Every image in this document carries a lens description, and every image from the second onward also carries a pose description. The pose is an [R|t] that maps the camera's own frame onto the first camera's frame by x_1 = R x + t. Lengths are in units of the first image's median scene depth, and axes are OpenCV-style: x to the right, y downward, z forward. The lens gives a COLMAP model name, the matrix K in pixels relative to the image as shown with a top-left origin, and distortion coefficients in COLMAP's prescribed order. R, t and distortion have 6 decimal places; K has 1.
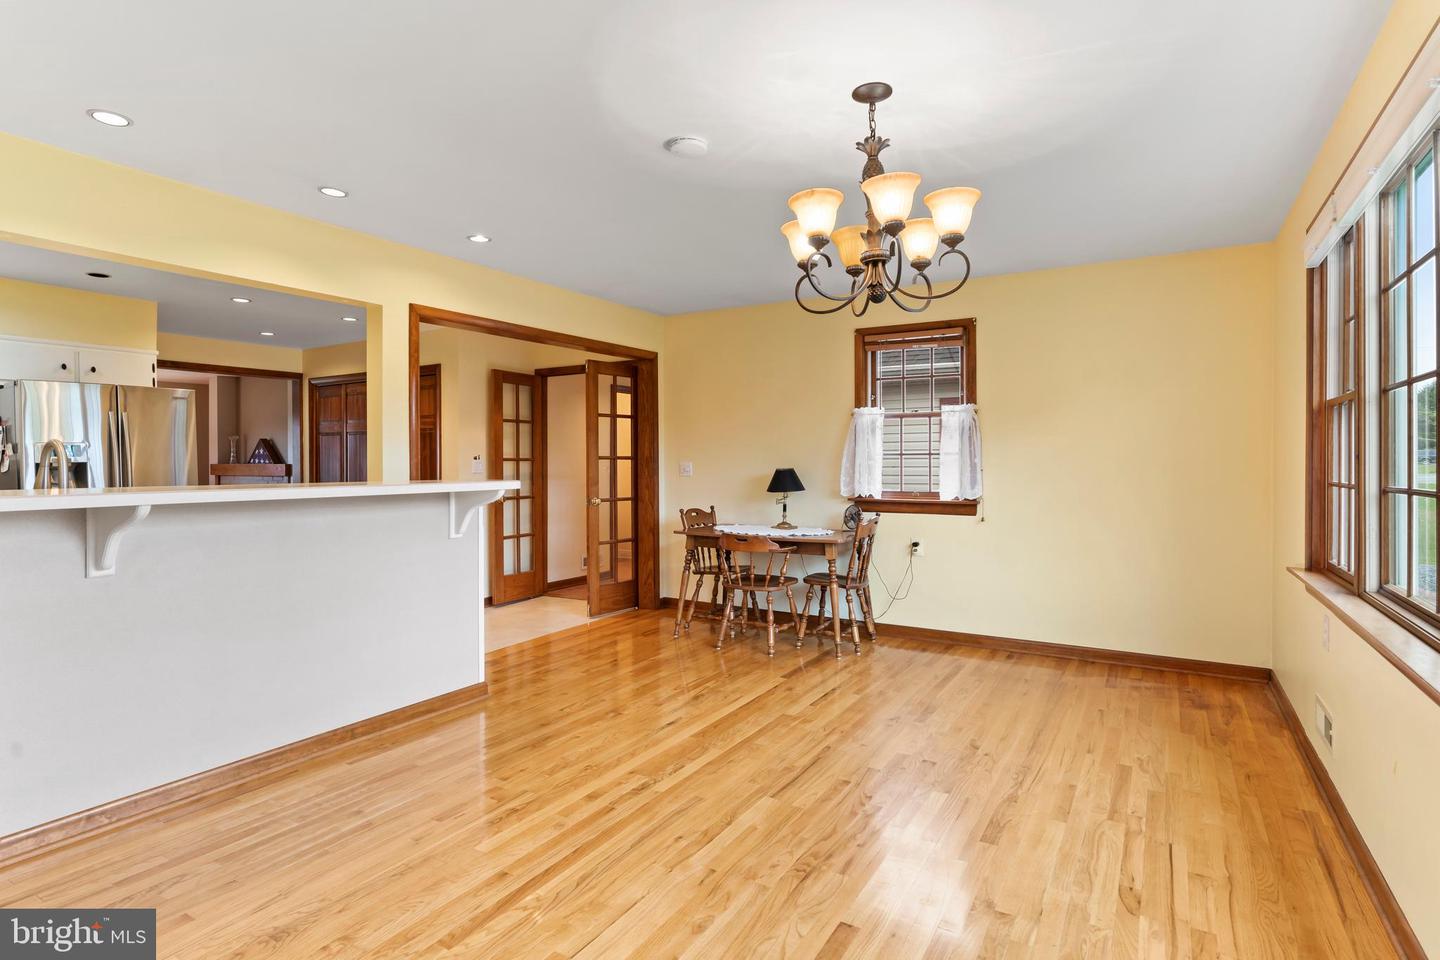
lens RADIAL K [[750.4, 0, 709.3], [0, 750.4, 466.8], [0, 0, 1]] dist [-0.004561, 0.000754]
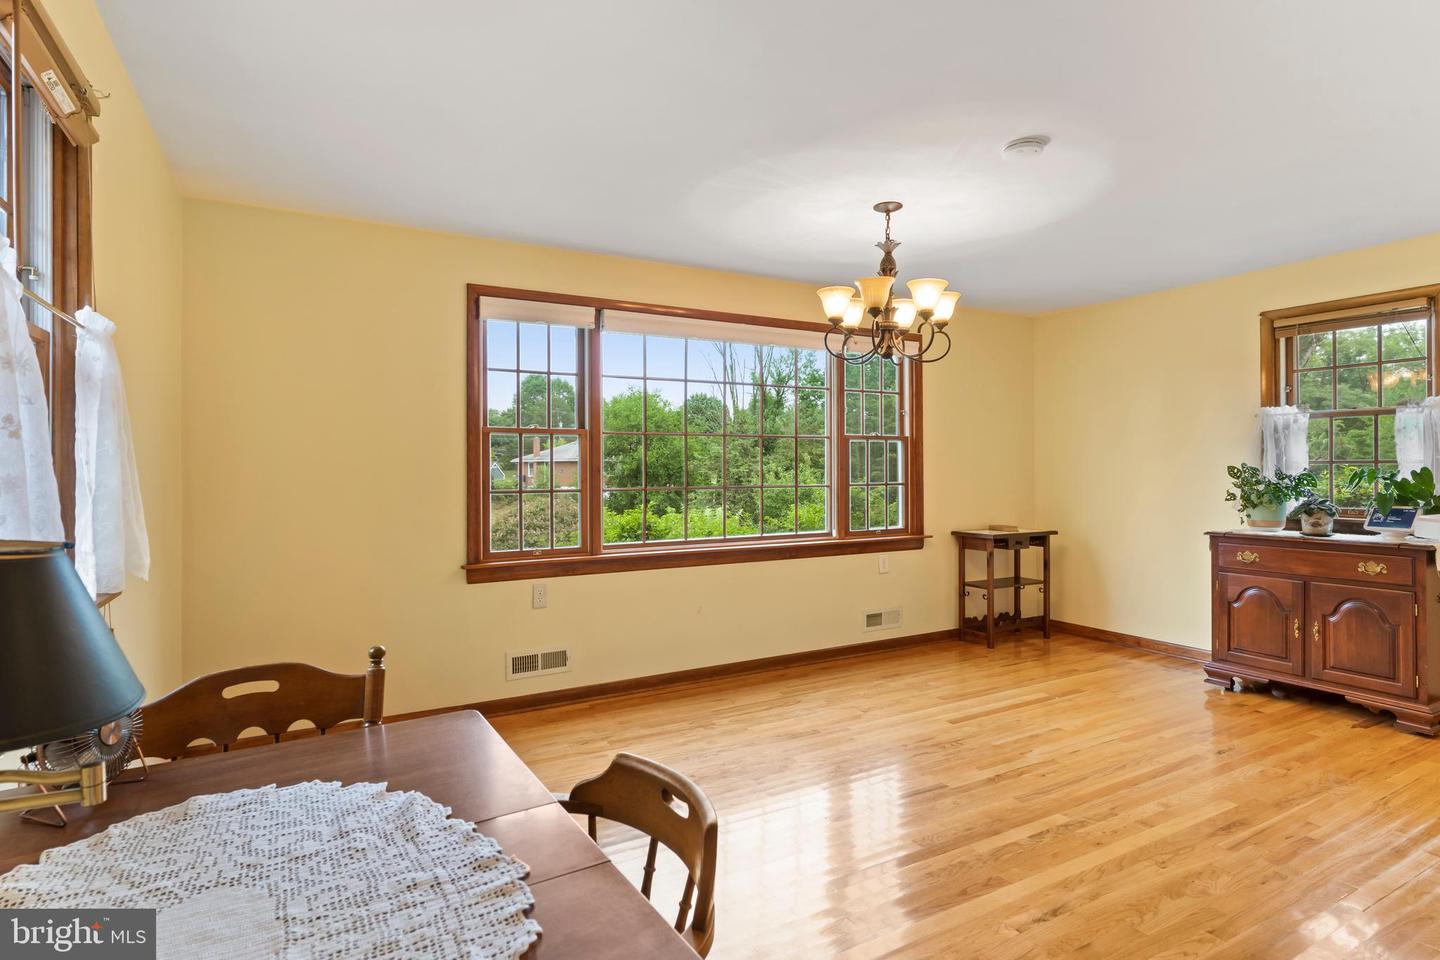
lens RADIAL K [[744.9, 0, 714.5], [0, 744.9, 454.8], [0, 0, 1]] dist [-0.001815, -0.000125]
pose [[-0.872469, 0.014093, 0.488465, -0.118840], [0.008749, 0.999874, -0.013221, -0.017487], [-0.488590, -0.007262, -0.872483, 1.625588]]
